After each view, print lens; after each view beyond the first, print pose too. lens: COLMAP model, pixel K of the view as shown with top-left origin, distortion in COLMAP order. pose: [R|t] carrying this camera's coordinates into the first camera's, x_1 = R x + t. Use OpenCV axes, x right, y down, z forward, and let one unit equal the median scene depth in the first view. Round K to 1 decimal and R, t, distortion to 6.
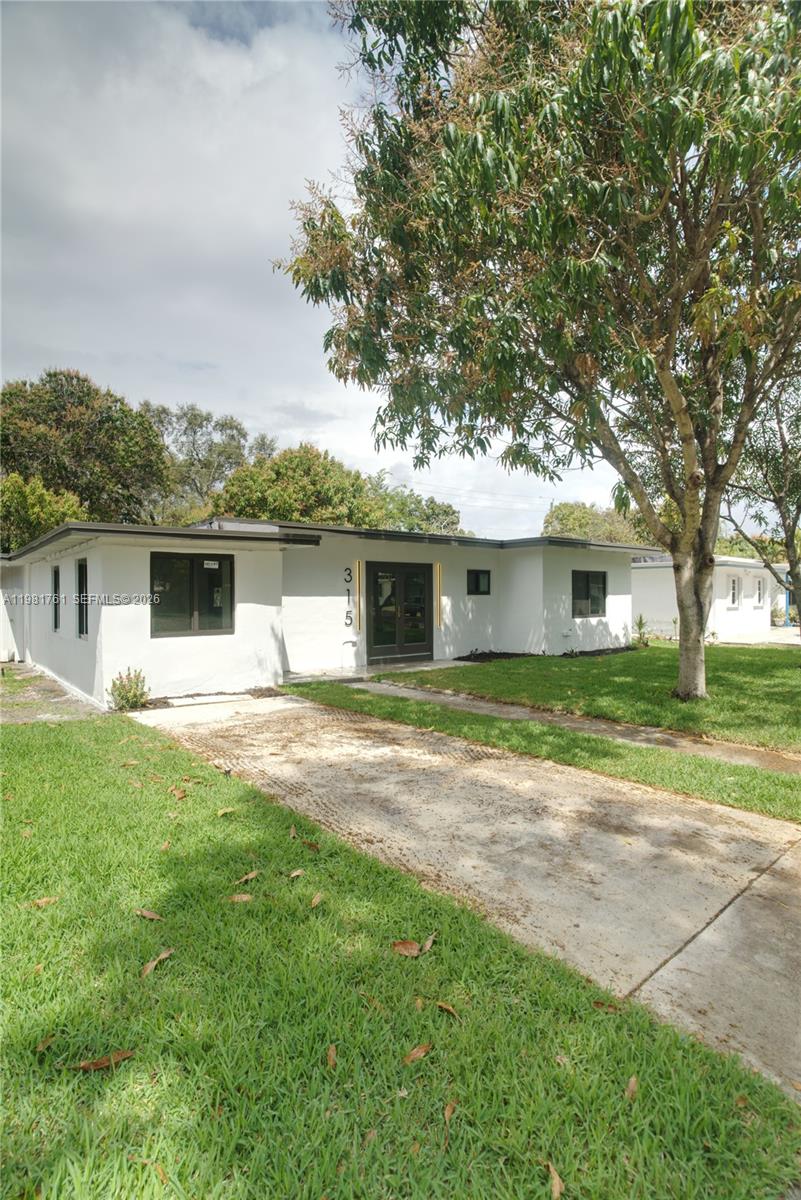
lens RADIAL K [[595.4, 0, 400.5], [0, 595.4, 600.0], [0, 0, 1]] dist [-0.073685, 0.032382]
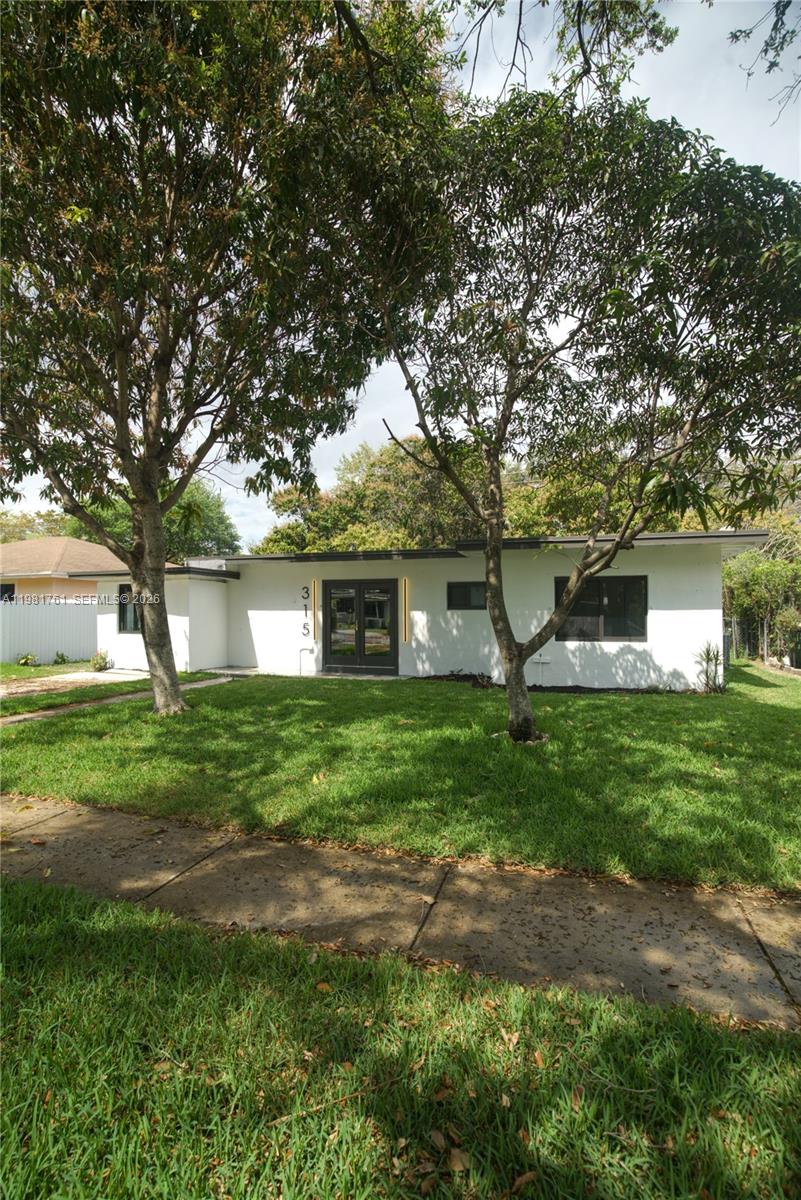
lens RADIAL K [[595.4, 0, 400.5], [0, 595.4, 600.0], [0, 0, 1]] dist [-0.073685, 0.032382]
pose [[0.546433, -0.012381, -0.837411, 1.008342], [-0.011107, 0.999696, -0.022028, -0.003325], [0.837429, 0.021338, 0.546130, 0.508897]]
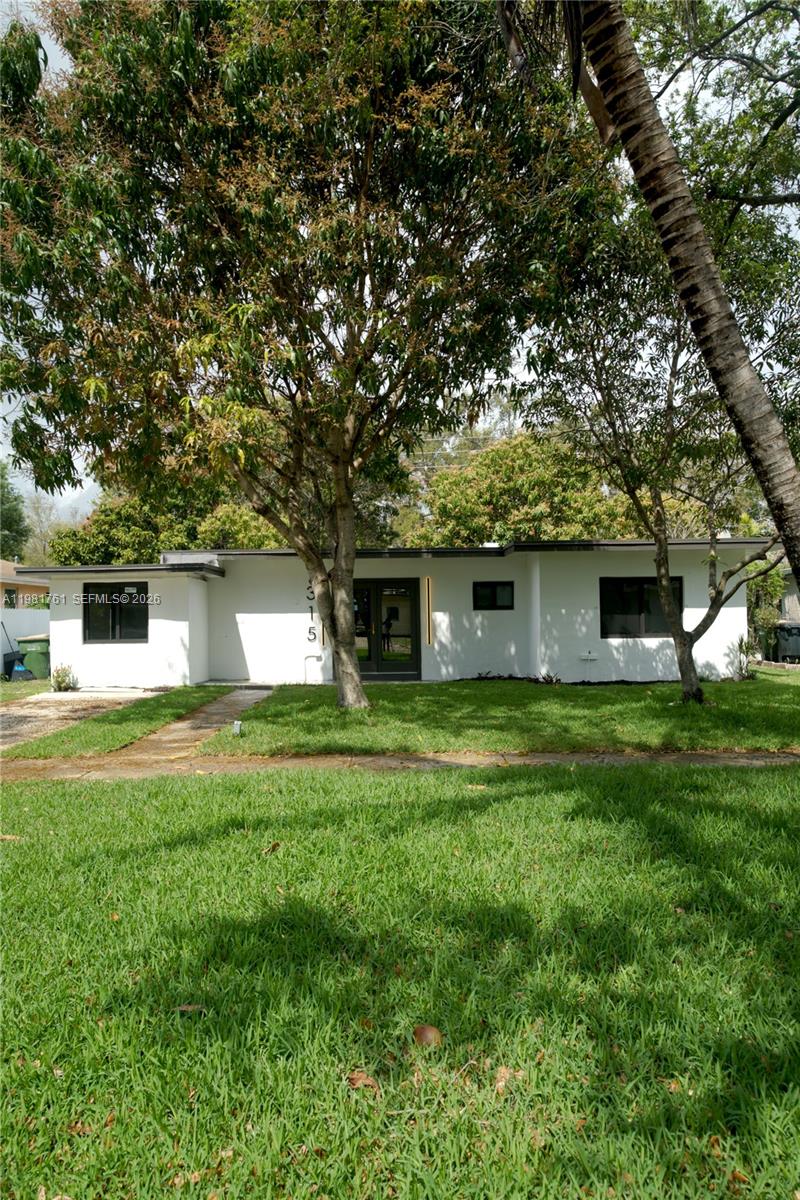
lens RADIAL K [[848.1, 0, 394.6], [0, 848.1, 600.8], [0, 0, 1]] dist [0.005354, 0.000466]
pose [[0.776724, -0.018084, -0.629582, 0.975980], [0.003859, 0.999706, -0.023954, 0.008519], [0.629830, 0.016176, 0.776565, -0.078876]]
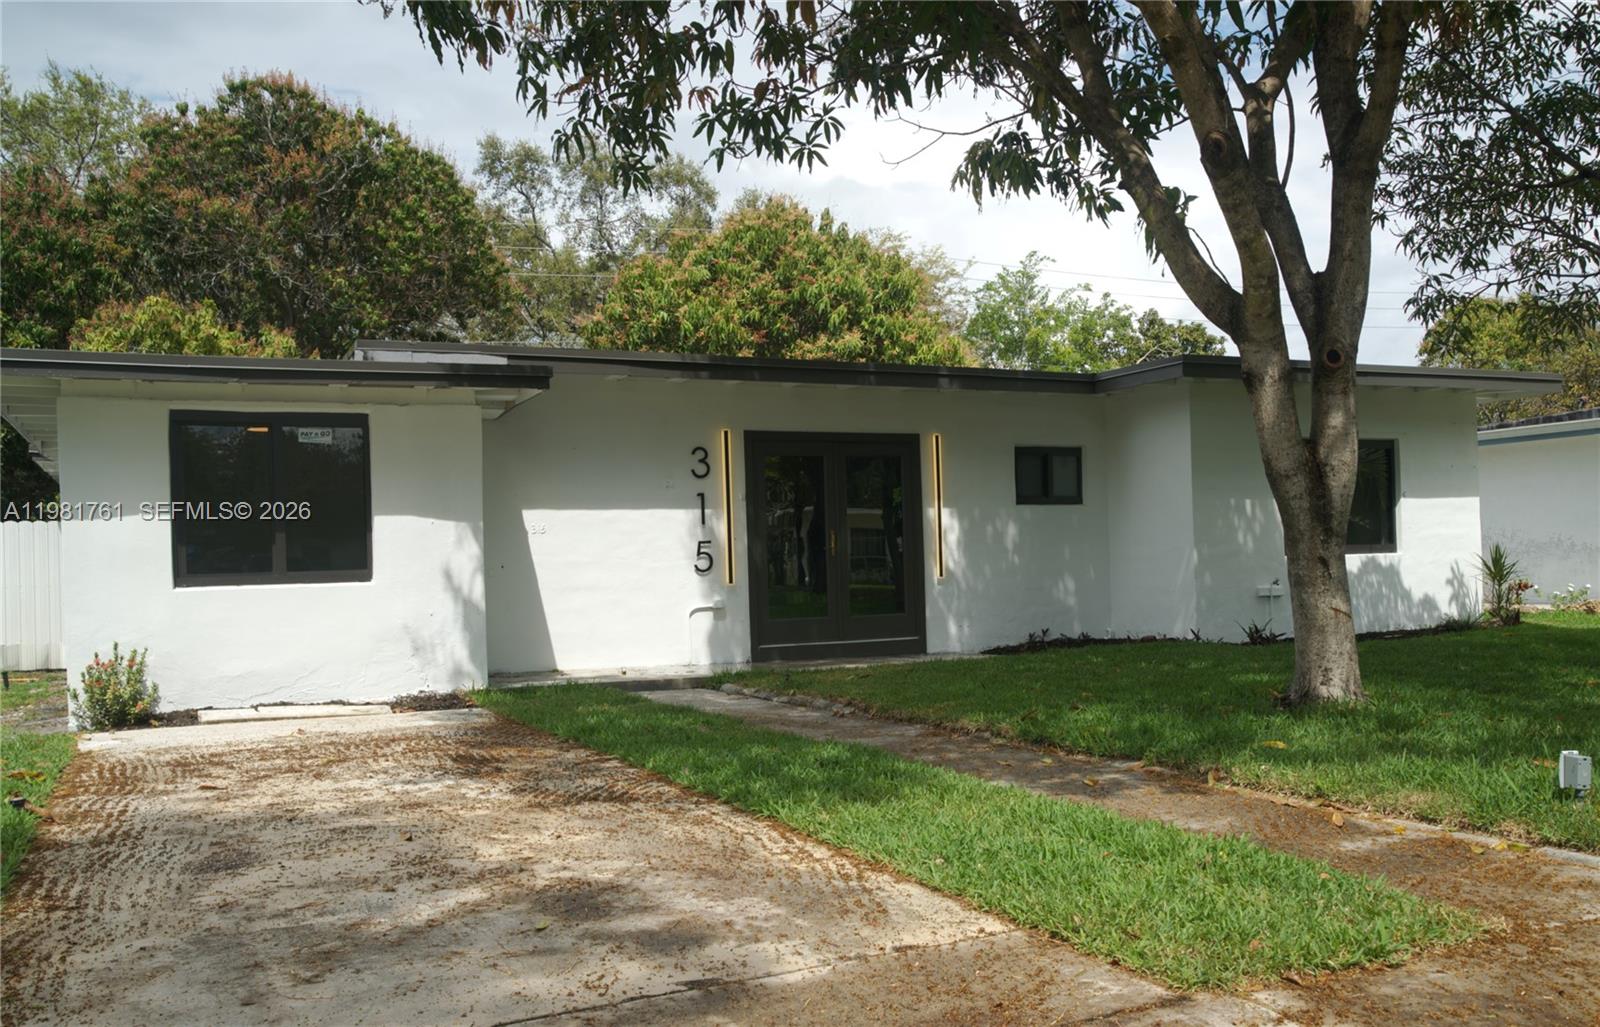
lens RADIAL K [[1357.4, 0, 851.3], [0, 1357.4, 562.1], [0, 0, 1]] dist [0.017310, 0.014513]
pose [[0.974969, -0.023722, -0.221072, 0.251382], [0.022769, 0.999717, -0.006856, 0.044197], [0.221172, 0.001651, 0.975233, 0.013437]]
